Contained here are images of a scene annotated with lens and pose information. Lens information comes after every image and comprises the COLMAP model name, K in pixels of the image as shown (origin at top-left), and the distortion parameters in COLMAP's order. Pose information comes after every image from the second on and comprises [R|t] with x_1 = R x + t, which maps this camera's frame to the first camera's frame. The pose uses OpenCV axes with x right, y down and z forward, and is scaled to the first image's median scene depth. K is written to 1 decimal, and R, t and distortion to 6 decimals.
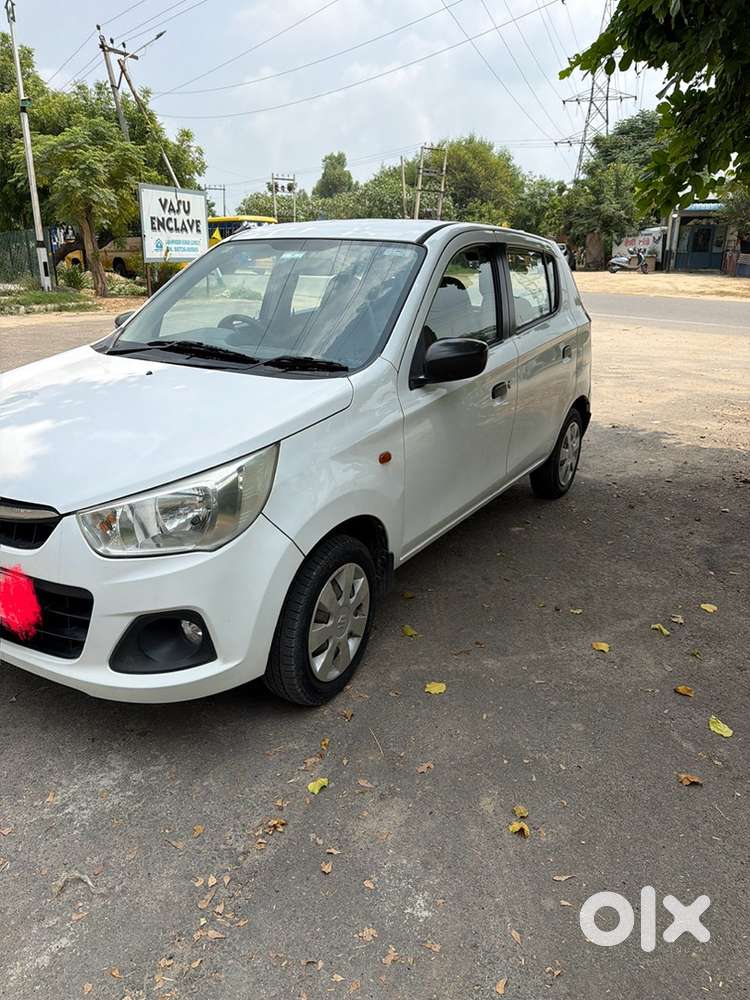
lens RADIAL K [[704.7, 0, 372.5], [0, 704.7, 492.8], [0, 0, 1]] dist [0.018571, -0.023747]
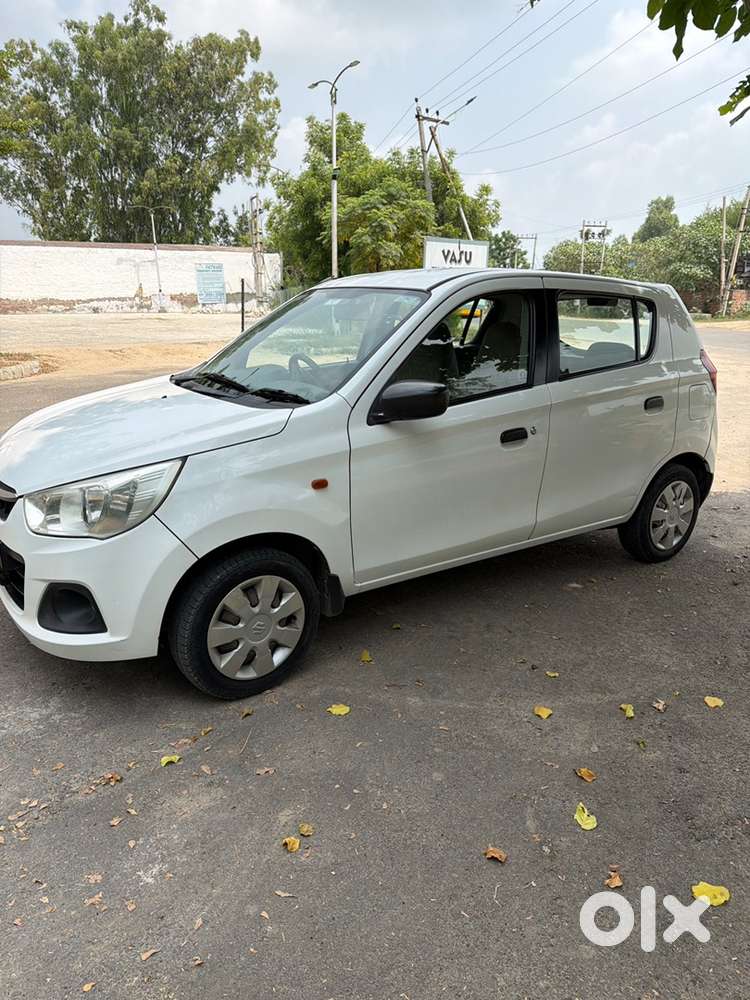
lens RADIAL K [[700.9, 0, 380.1], [0, 700.9, 492.9], [0, 0, 1]] dist [0.046324, -0.067776]
pose [[0.917754, 0.102742, -0.383629, 0.255273], [-0.125326, 0.991523, -0.034272, -0.005804], [0.376856, 0.079532, 0.922851, 0.020335]]
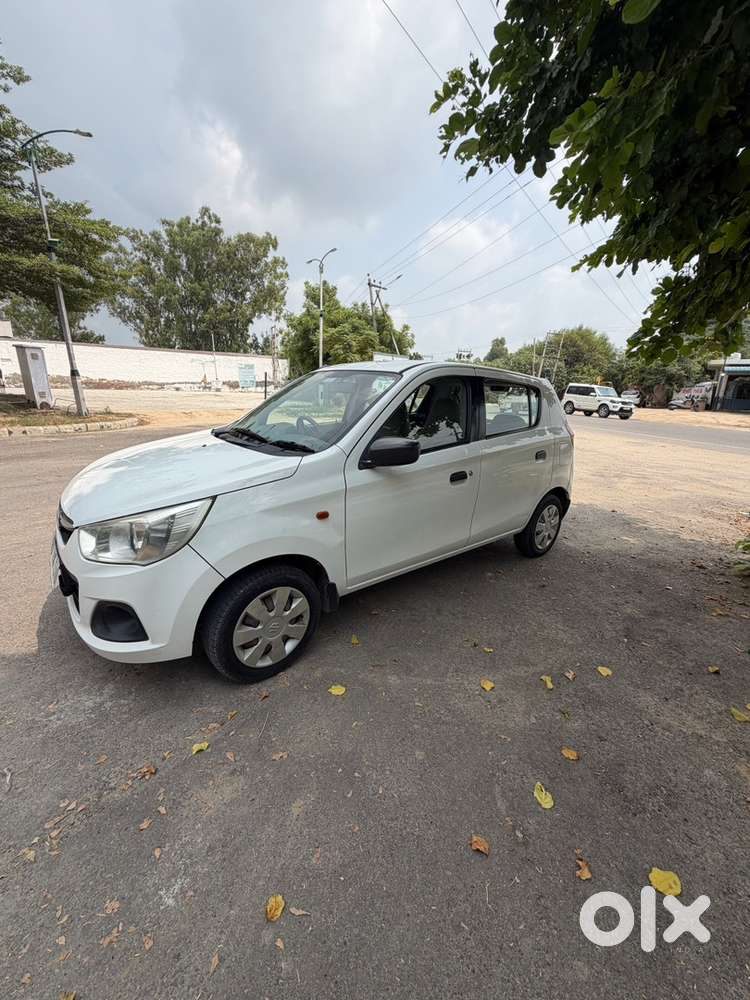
lens RADIAL K [[395.9, 0, 377.7], [0, 395.9, 495.1], [0, 0, 1]] dist [-0.001322, 0.000526]
pose [[0.946347, 0.108329, -0.304454, 0.176994], [-0.129733, 0.990241, -0.050914, -0.031875], [0.295968, 0.087680, 0.951165, 0.134761]]
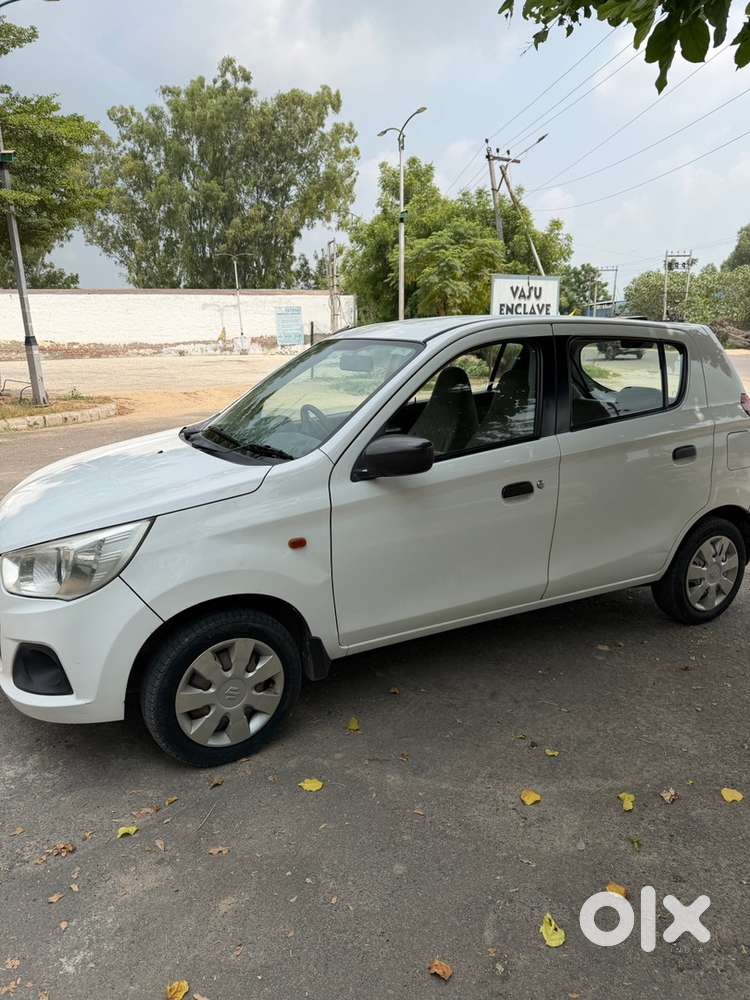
lens RADIAL K [[704.7, 0, 372.5], [0, 704.7, 492.8], [0, 0, 1]] dist [0.018571, -0.023747]
pose [[0.864188, 0.086456, -0.495686, 0.308304], [-0.137667, 0.988165, -0.067660, -0.034472], [0.483970, 0.126710, 0.865862, 0.068965]]
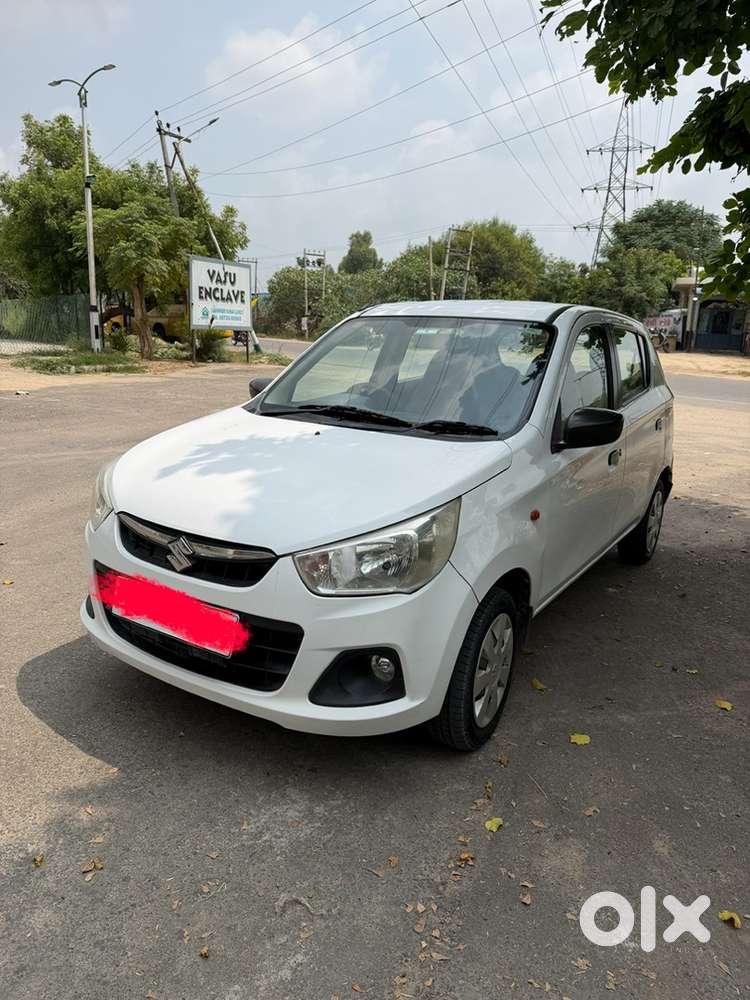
lens RADIAL K [[700.9, 0, 380.1], [0, 700.9, 492.9], [0, 0, 1]] dist [0.046324, -0.067776]
pose [[0.999456, 0.030970, -0.011319, -0.102587], [-0.031893, 0.995124, -0.093328, 0.011585], [0.008374, 0.093638, 0.995571, -0.037299]]
